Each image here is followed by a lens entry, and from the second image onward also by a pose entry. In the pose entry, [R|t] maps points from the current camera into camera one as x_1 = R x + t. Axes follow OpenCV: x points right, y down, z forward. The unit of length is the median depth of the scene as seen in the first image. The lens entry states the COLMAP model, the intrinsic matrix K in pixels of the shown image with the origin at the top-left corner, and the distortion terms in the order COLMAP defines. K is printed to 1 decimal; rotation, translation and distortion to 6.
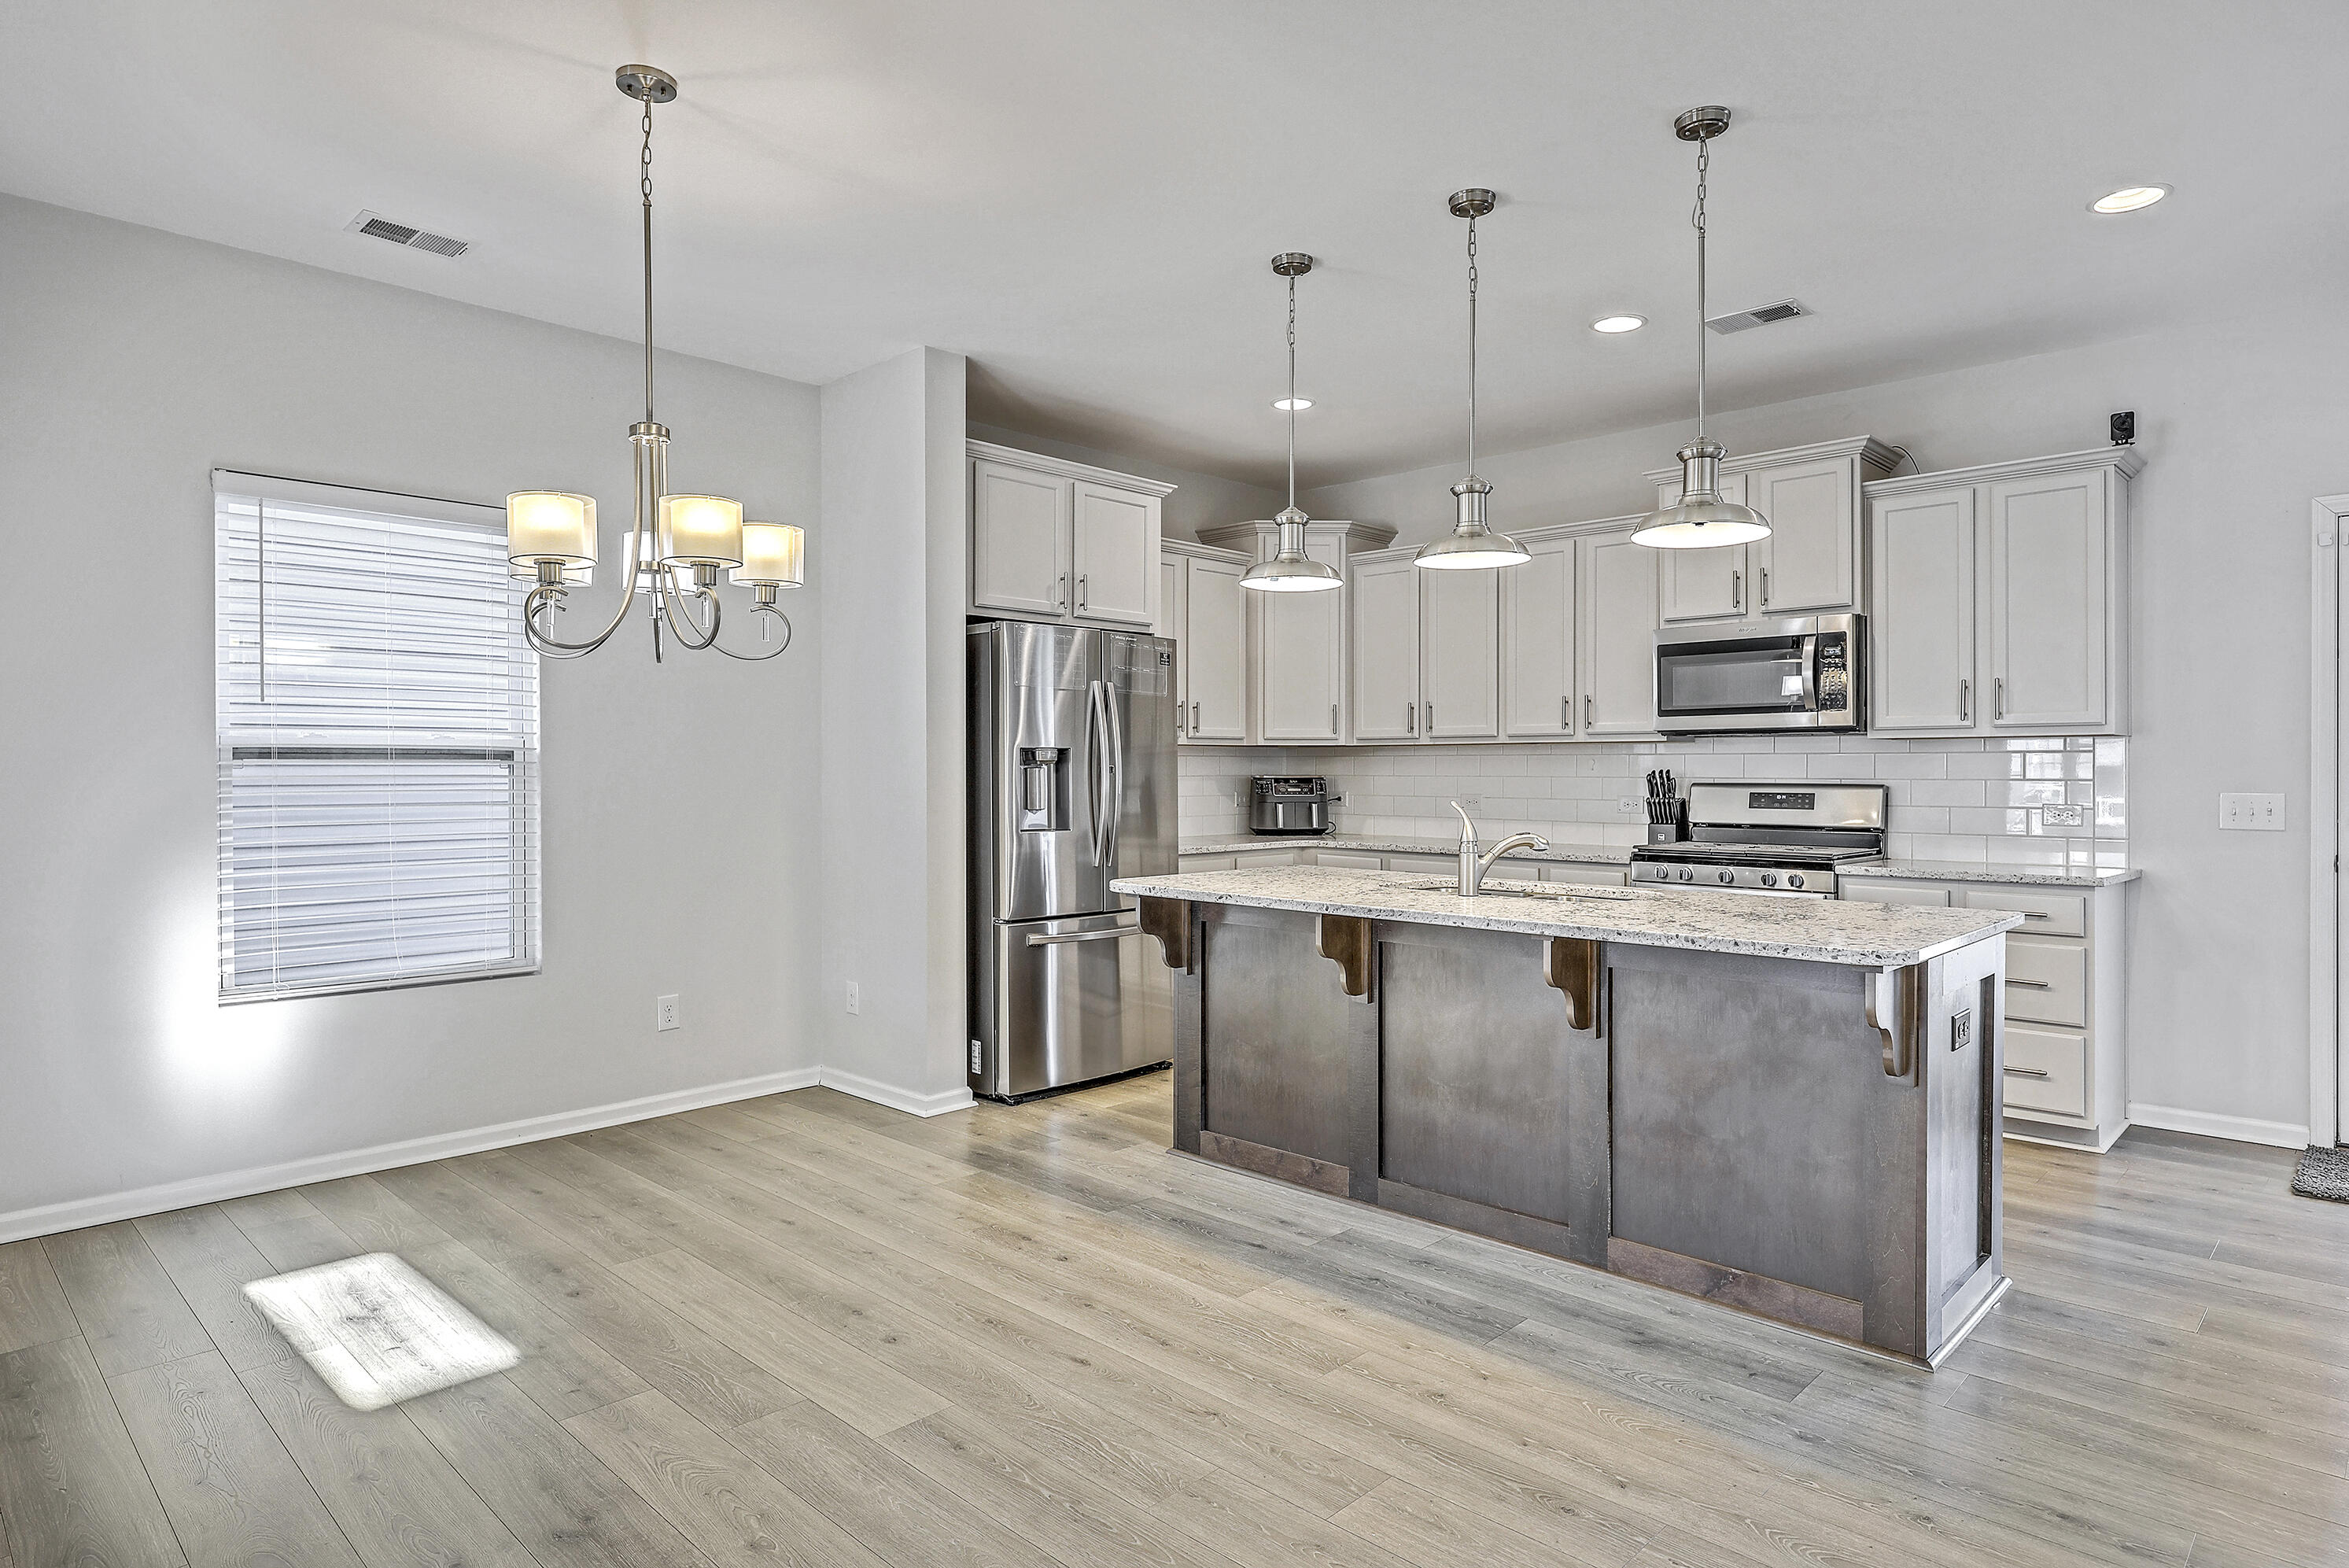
lens RADIAL K [[1295.7, 0, 1177.4], [0, 1295.7, 770.7], [0, 0, 1]] dist [0.002632, 0.000585]
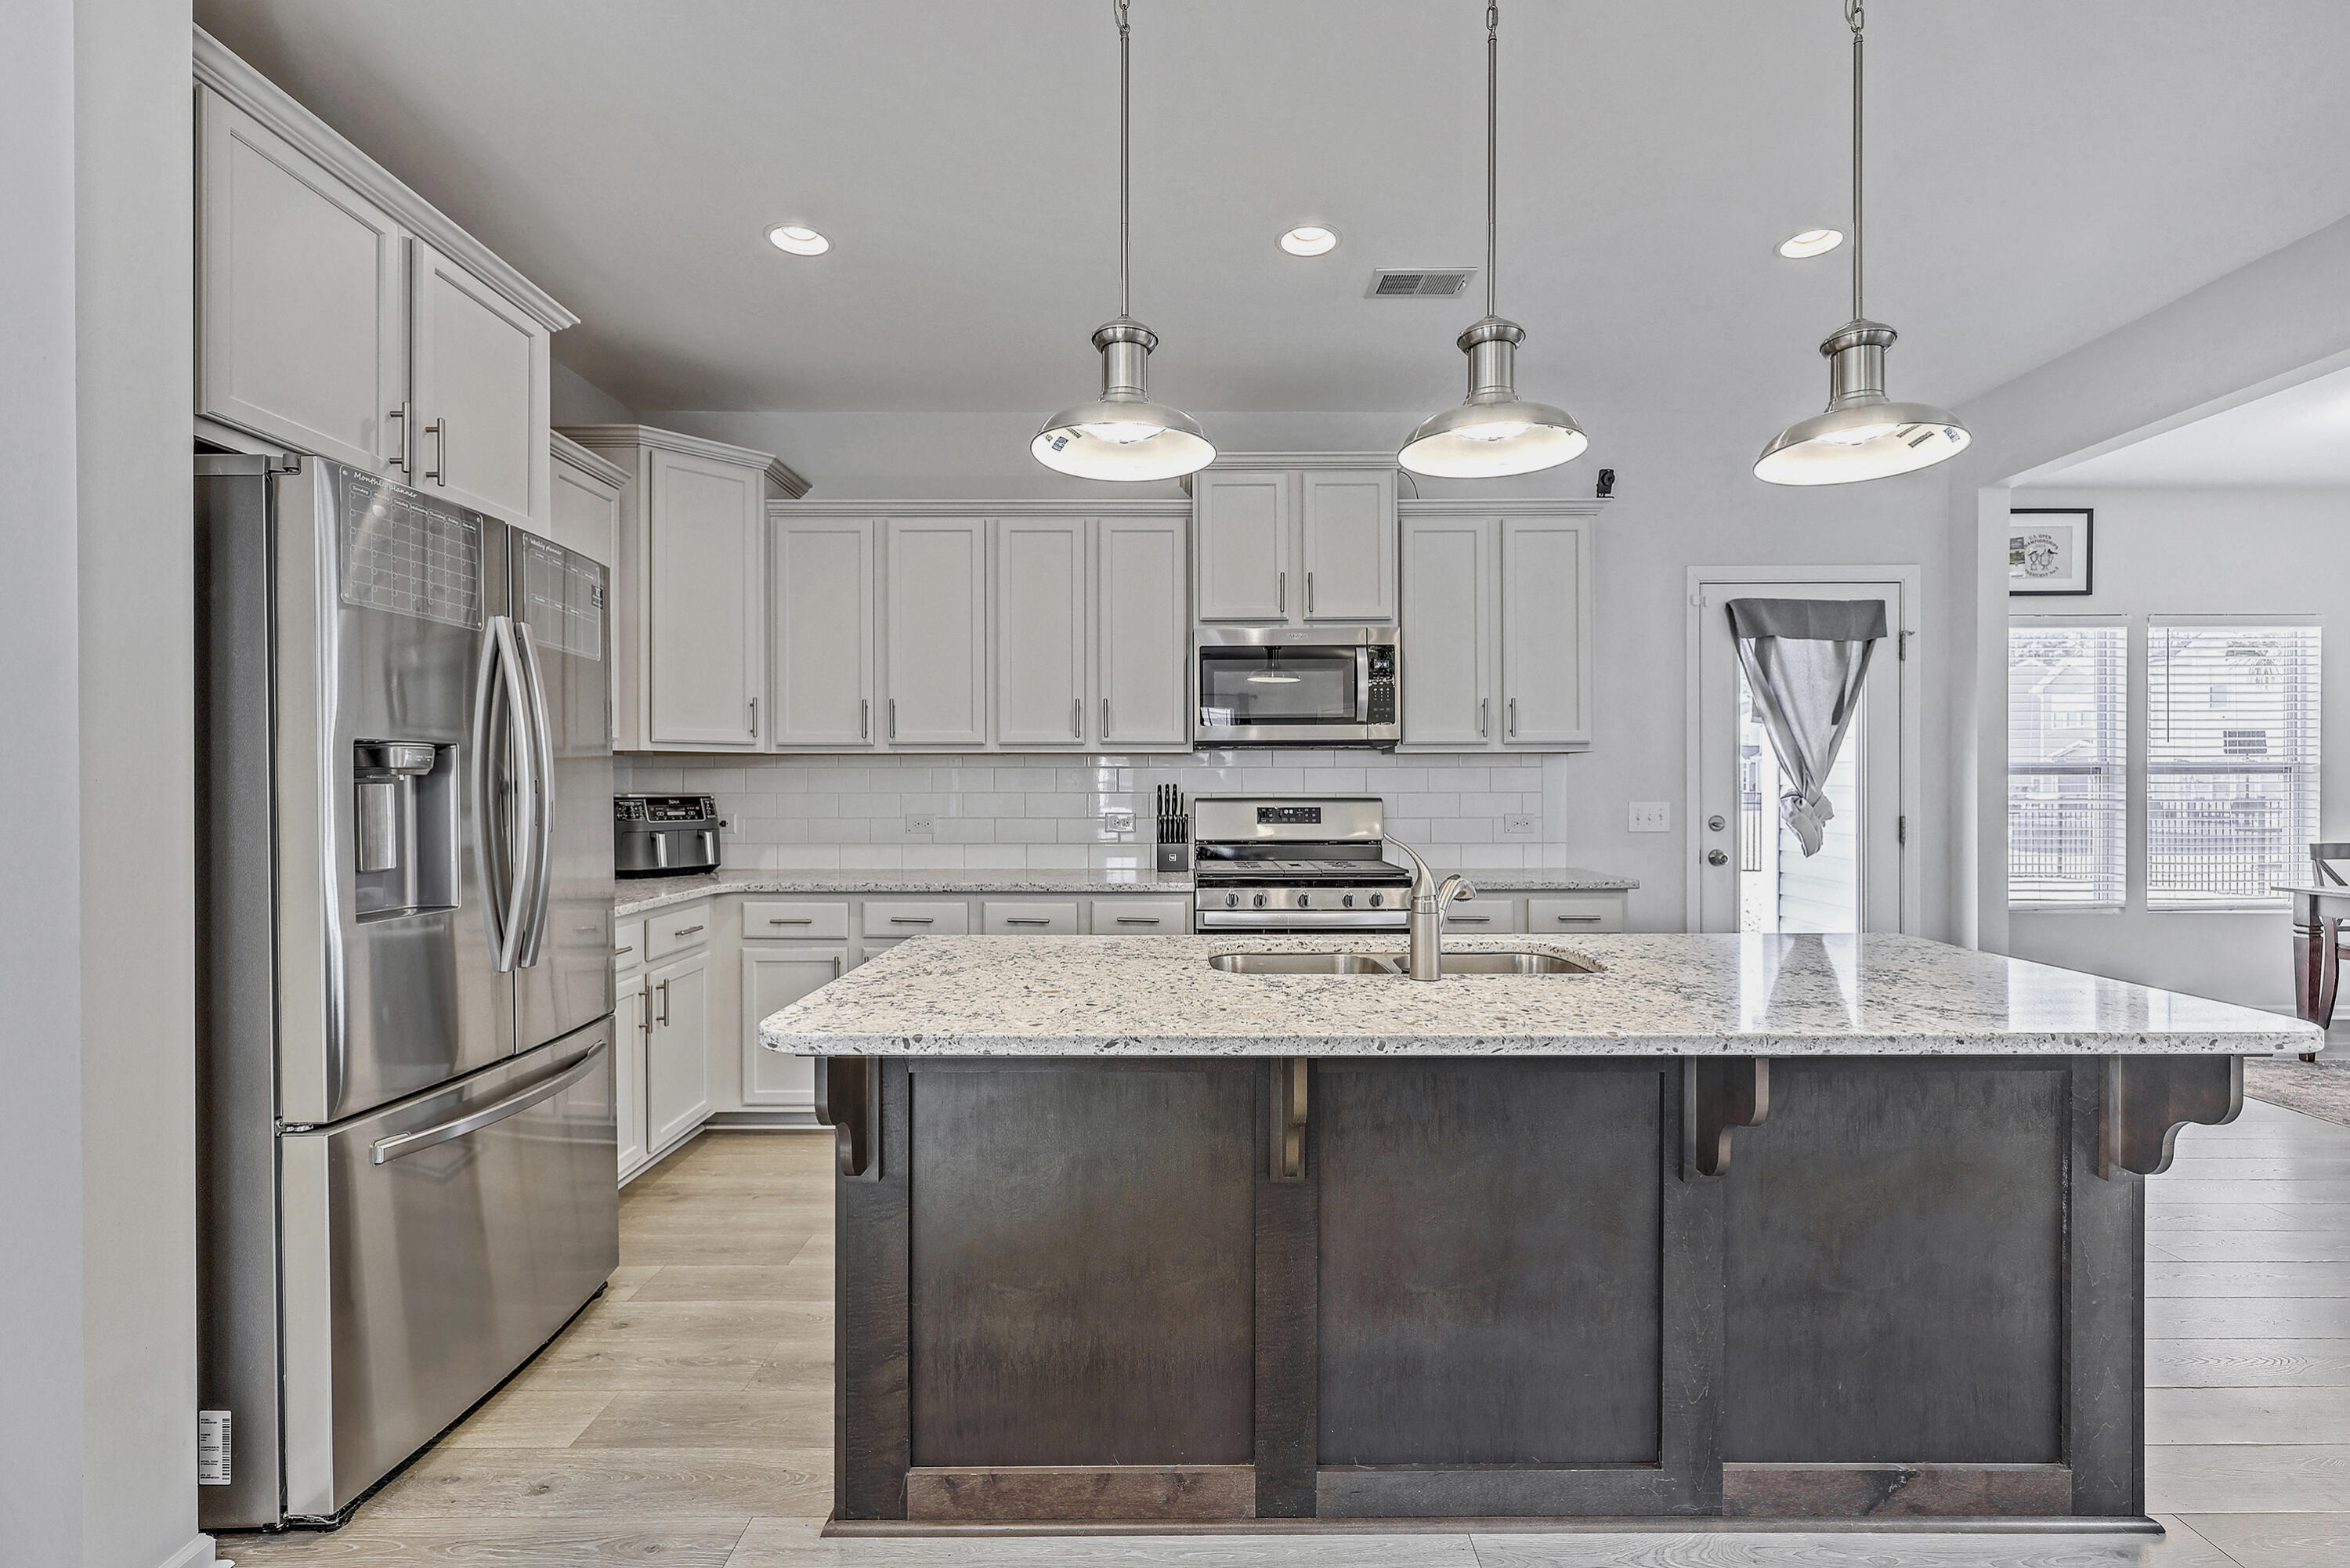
lens RADIAL K [[1069.2, 0, 1175.0], [0, 1069.2, 784.0], [0, 0, 1]] dist [-0.000430, -0.000052]
pose [[0.719457, -0.002449, 0.694532, -0.172772], [0.003964, 0.999992, -0.000580, -0.000520], [-0.694525, 0.003170, 0.719461, 0.517414]]
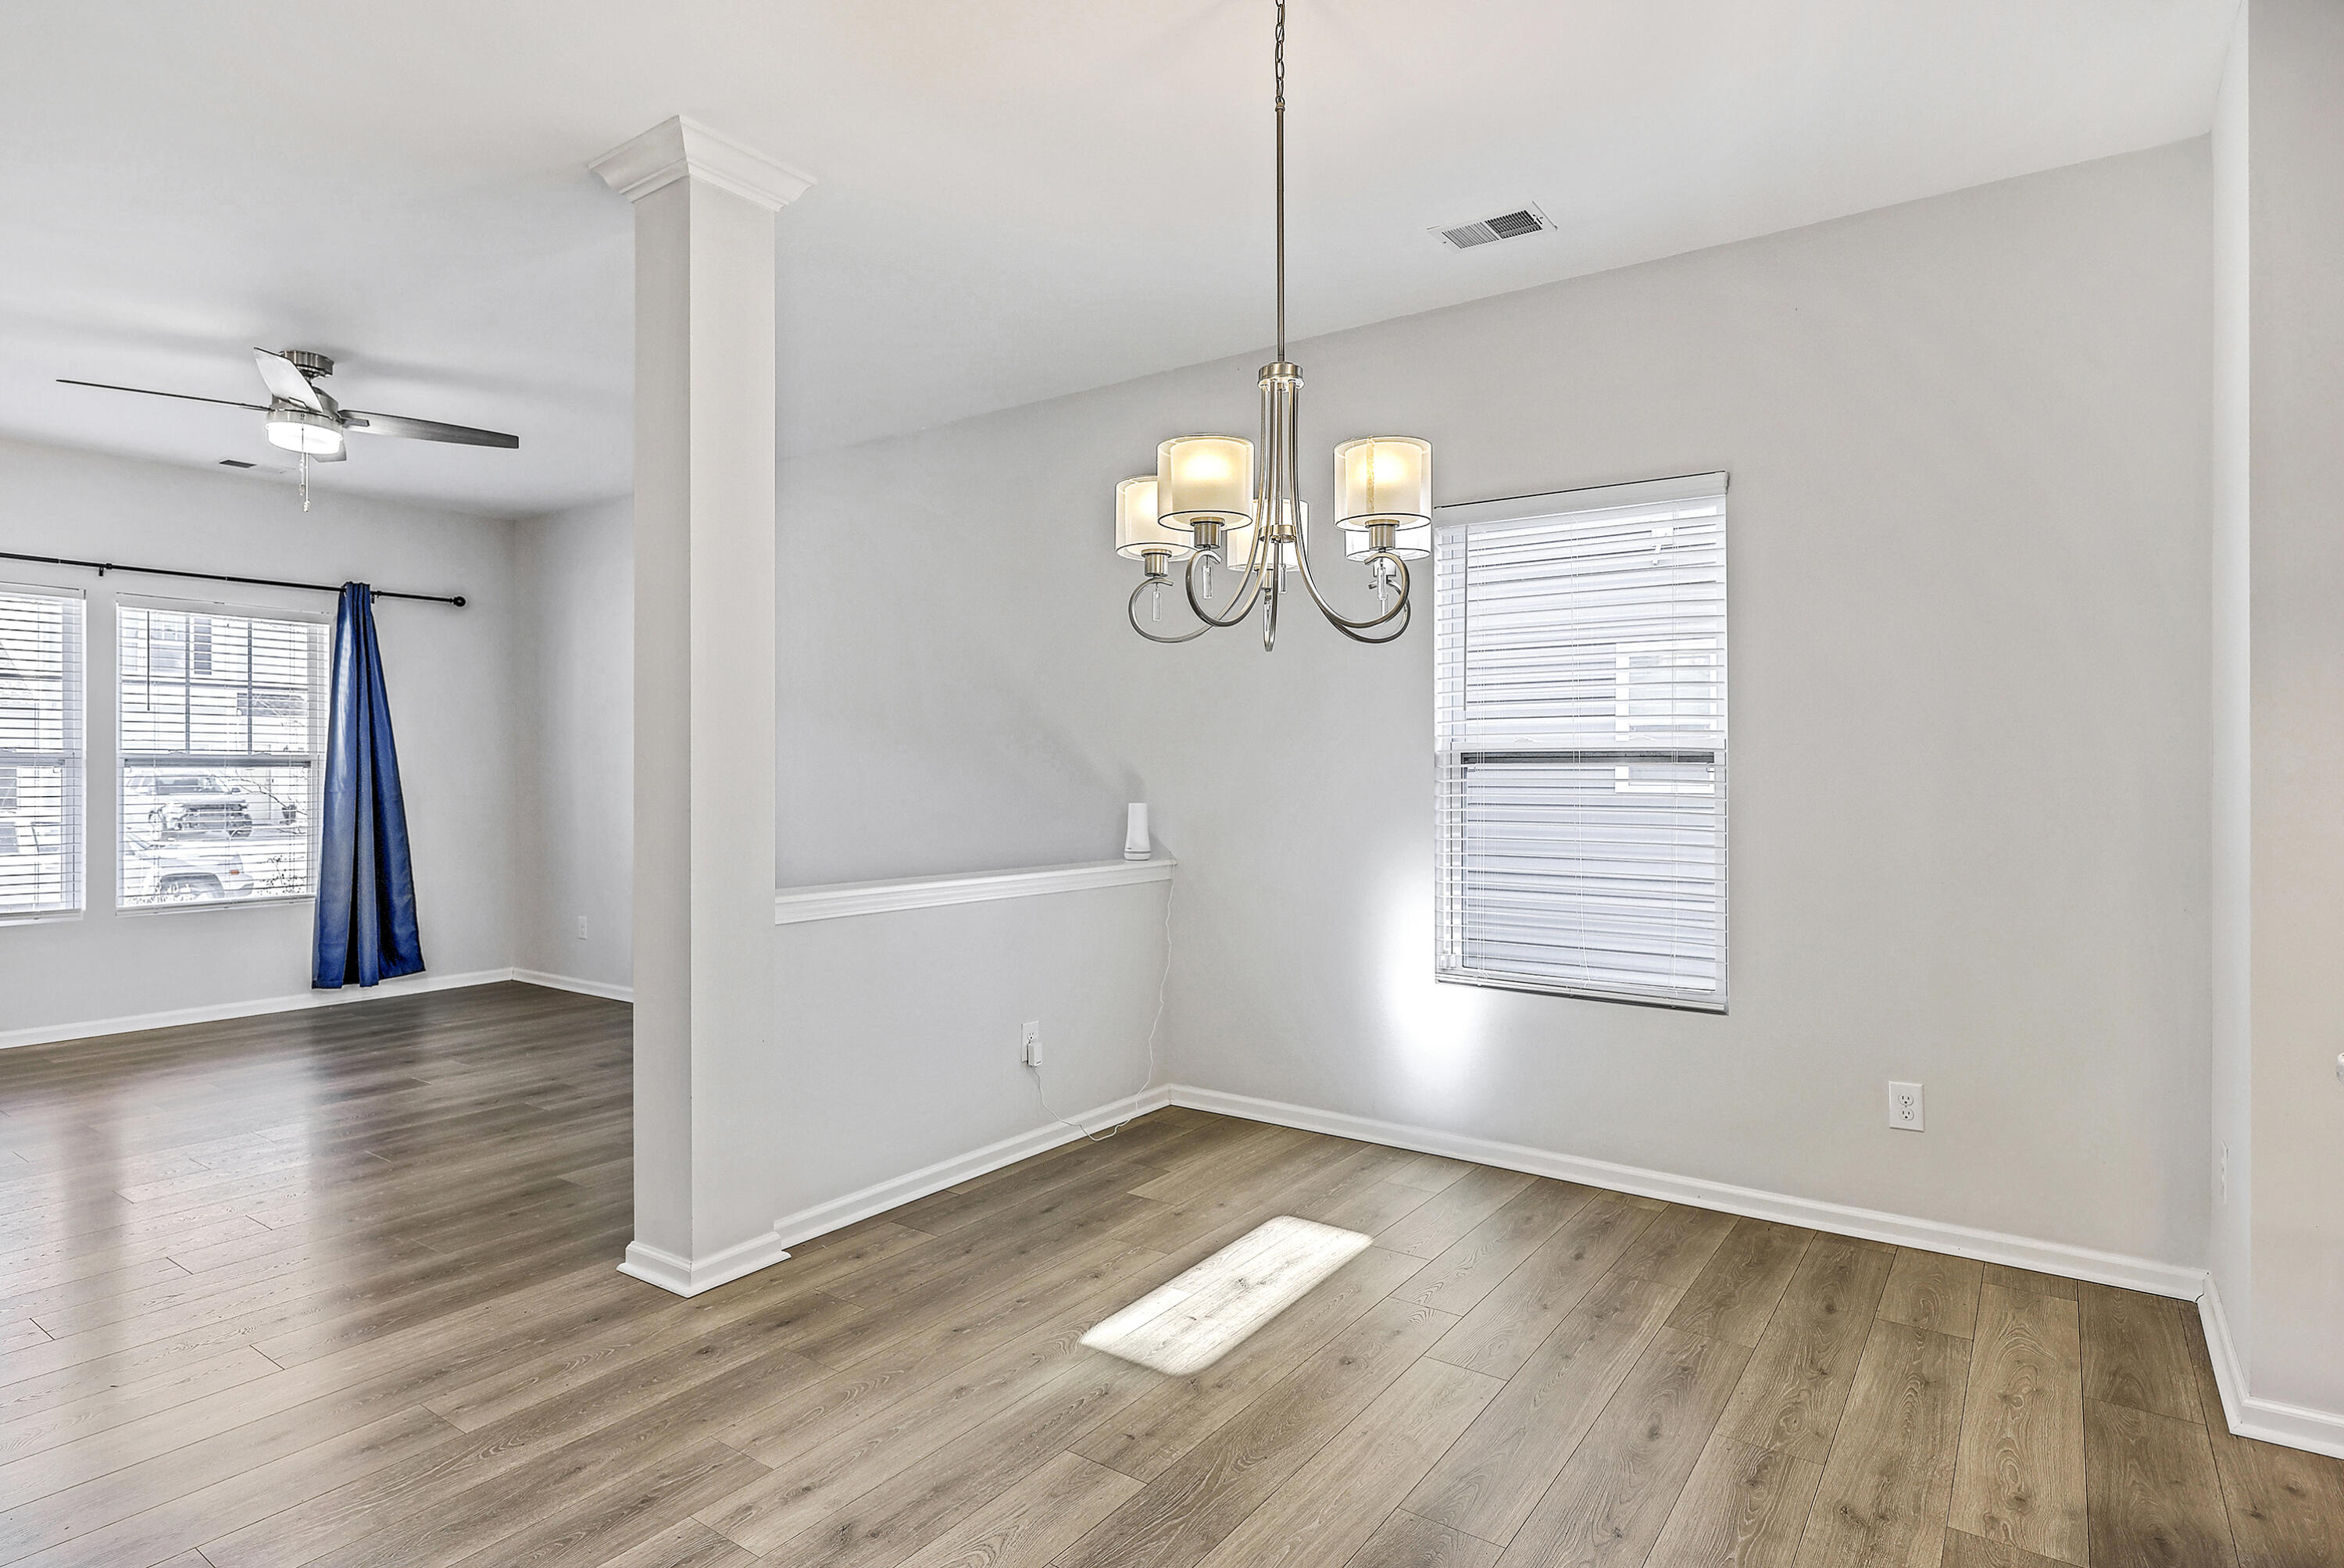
lens RADIAL K [[1235.7, 0, 1202.4], [0, 1235.7, 772.9], [0, 0, 1]] dist [0.002583, 0.000386]
pose [[0.167584, 0.000656, -0.985858, 0.221162], [-0.004838, 0.999988, -0.000157, 0.000462], [0.985846, 0.004795, 0.167585, 0.474042]]
